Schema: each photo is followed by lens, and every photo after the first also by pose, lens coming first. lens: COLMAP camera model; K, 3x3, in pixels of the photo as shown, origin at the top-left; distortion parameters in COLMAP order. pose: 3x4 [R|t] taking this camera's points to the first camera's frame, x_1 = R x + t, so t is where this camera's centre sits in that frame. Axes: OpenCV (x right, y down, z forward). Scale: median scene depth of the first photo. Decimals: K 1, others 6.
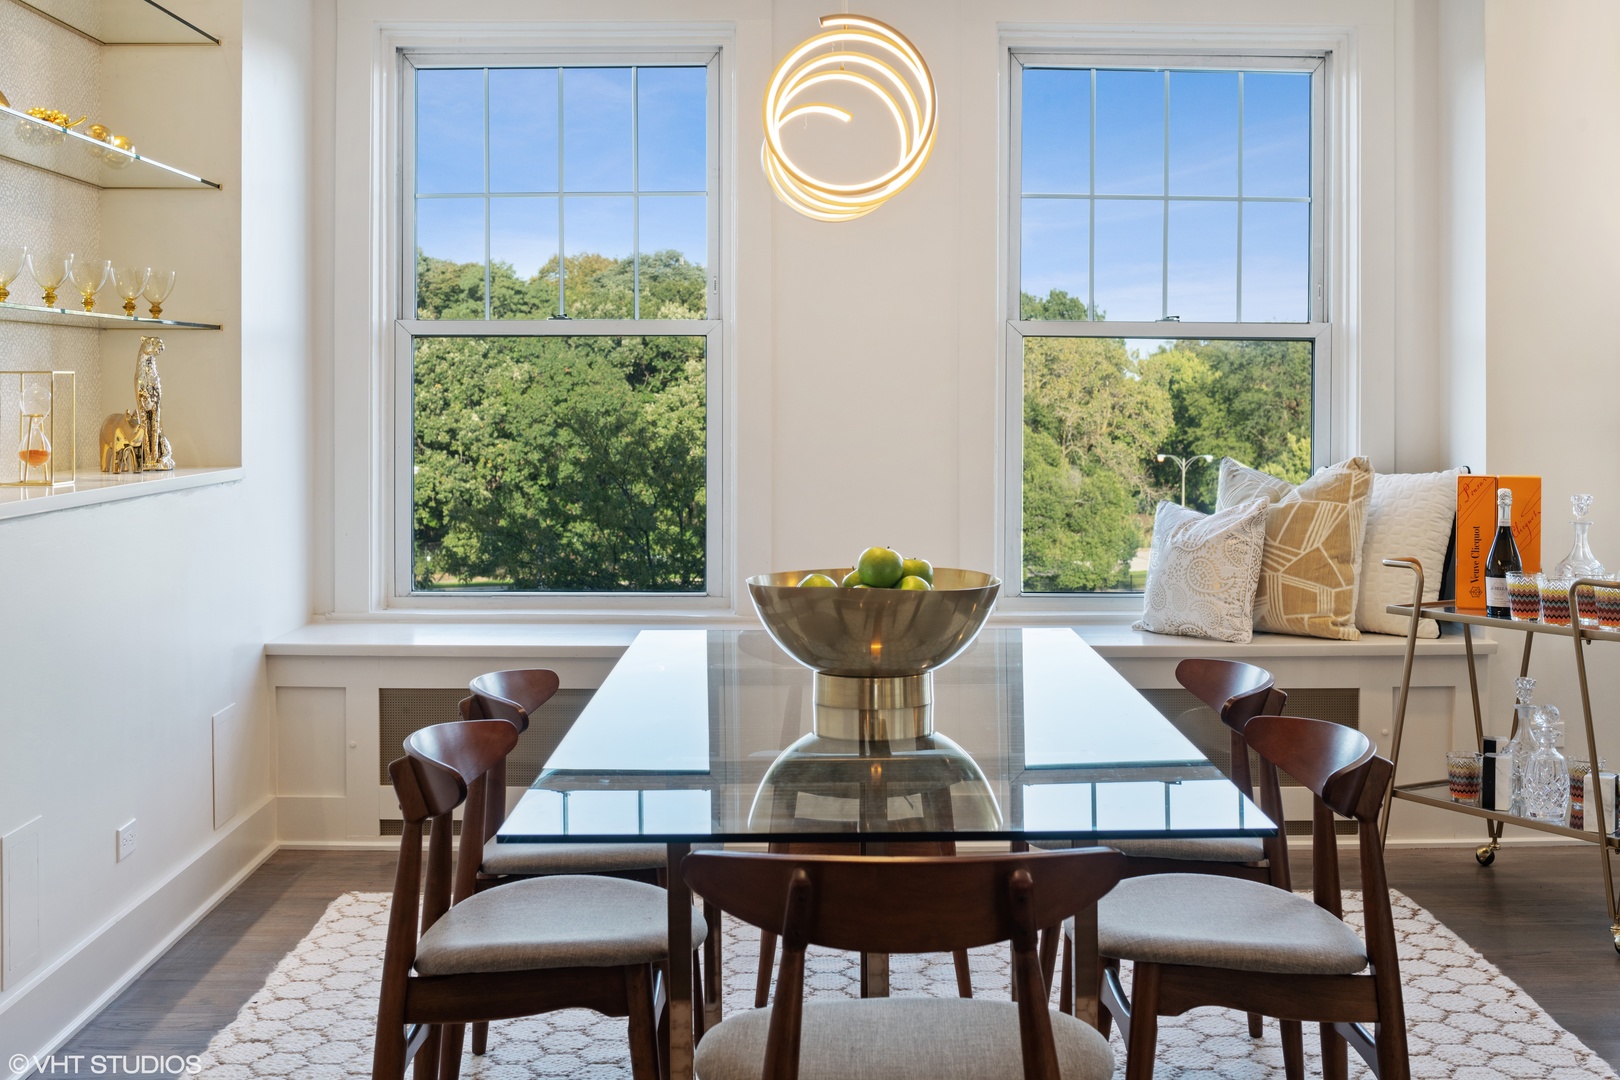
lens RADIAL K [[2096.9, 0, 810.0], [0, 2096.9, 540.0], [0, 0, 1]] dist [-0.107517, -0.009176]
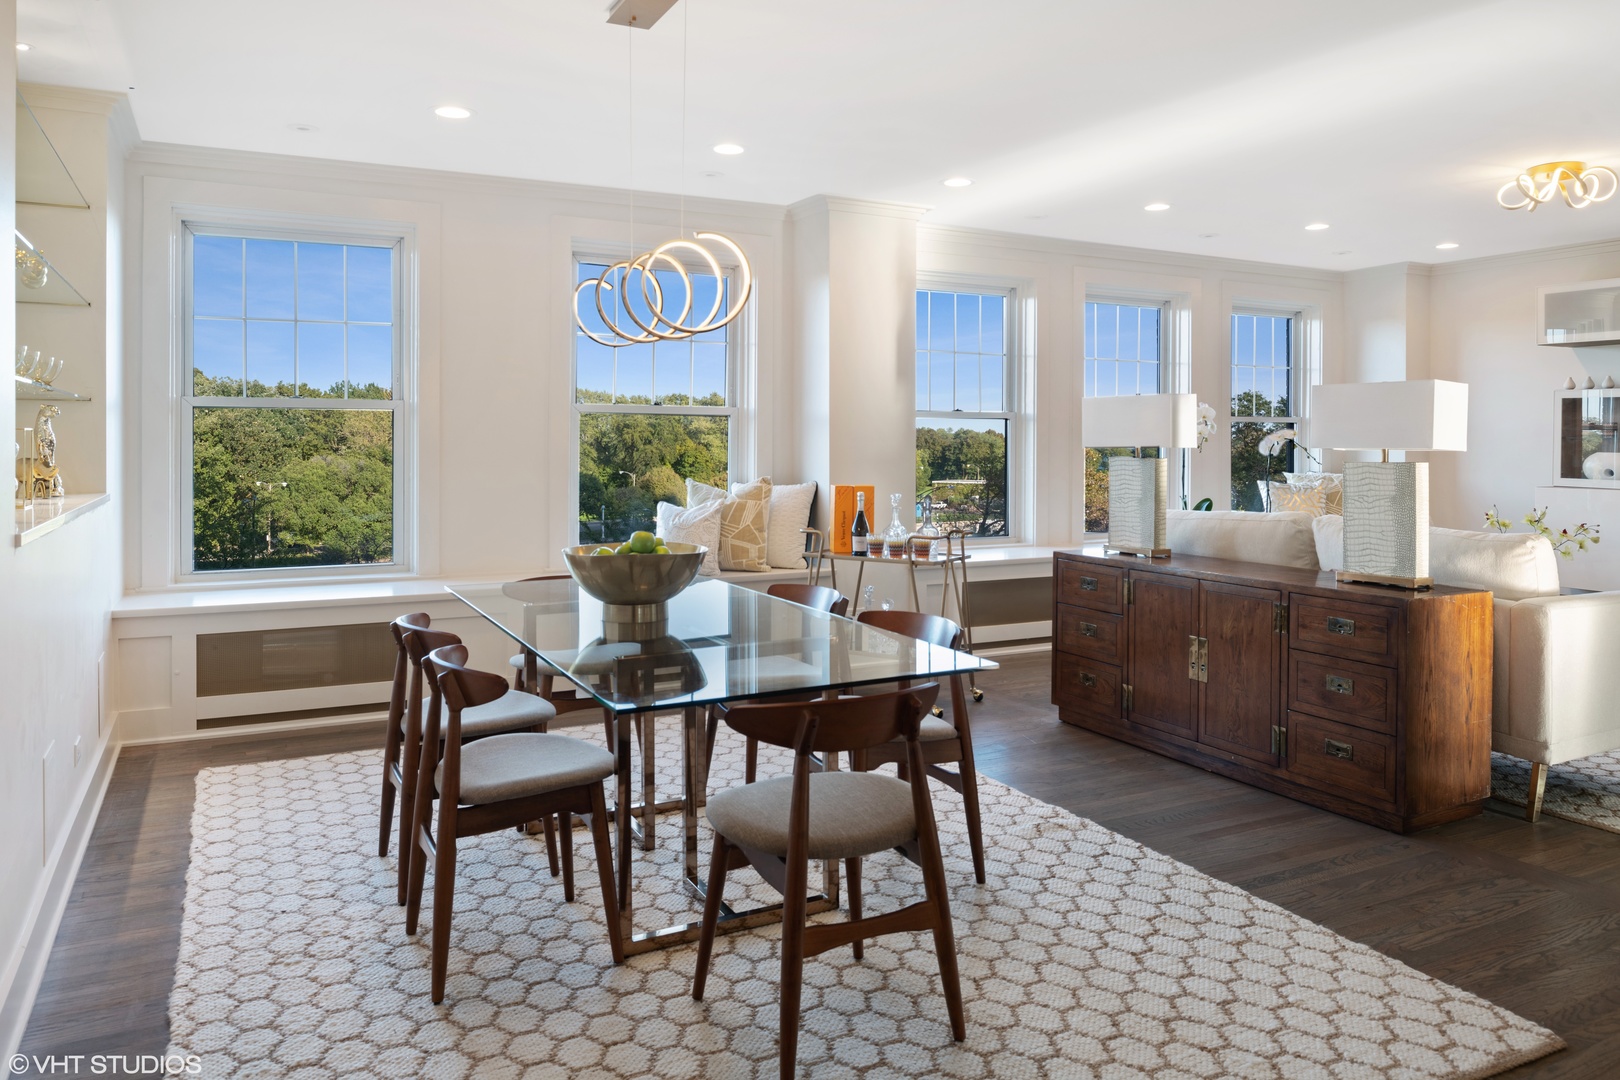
lens RADIAL K [[1124.5, 0, 809.0], [0, 1124.5, 510.6], [0, 0, 1]] dist [-0.004079, -0.003943]
pose [[0.894874, -0.026381, 0.445539, -0.167139], [0.030749, 0.999524, -0.002576, -0.004786], [-0.445259, 0.016005, 0.895259, 0.049135]]
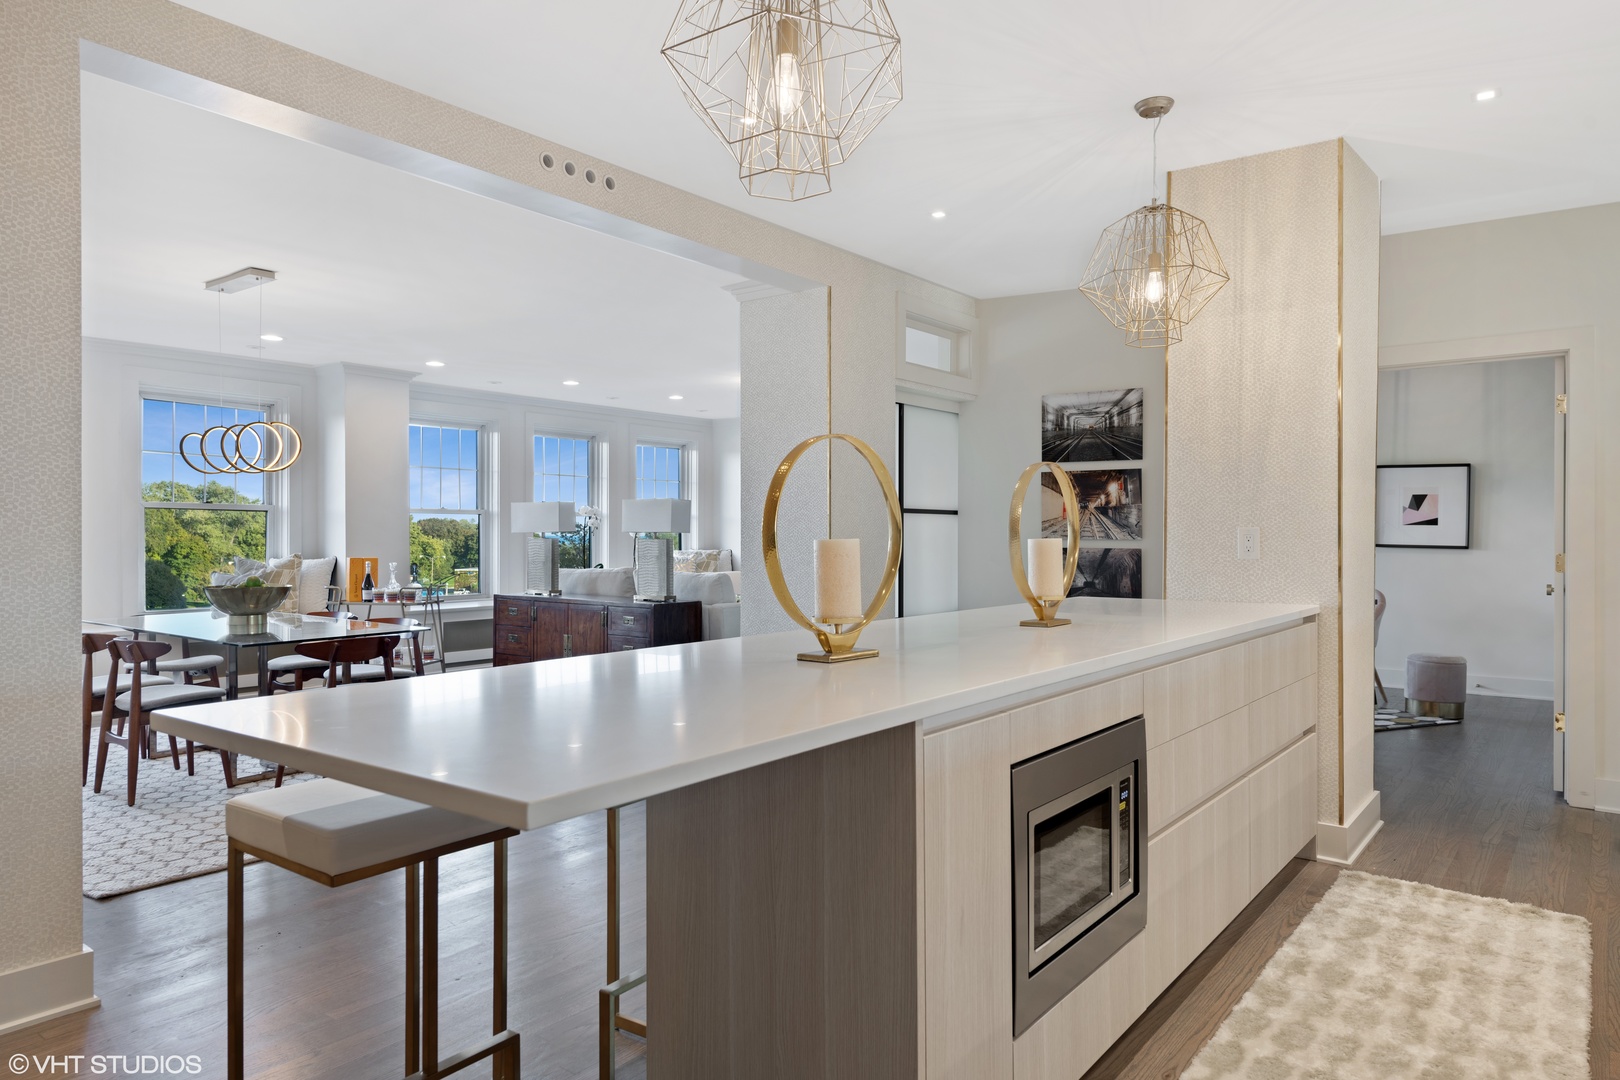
lens RADIAL K [[1029.8, 0, 810.0], [0, 1029.8, 540.0], [0, 0, 1]] dist [0.021534, -0.000993]
pose [[0.619508, -0.006229, 0.784966, -0.407530], [0.055905, 0.997780, -0.036203, 0.031801], [-0.782997, 0.066311, 0.618480, -0.410852]]
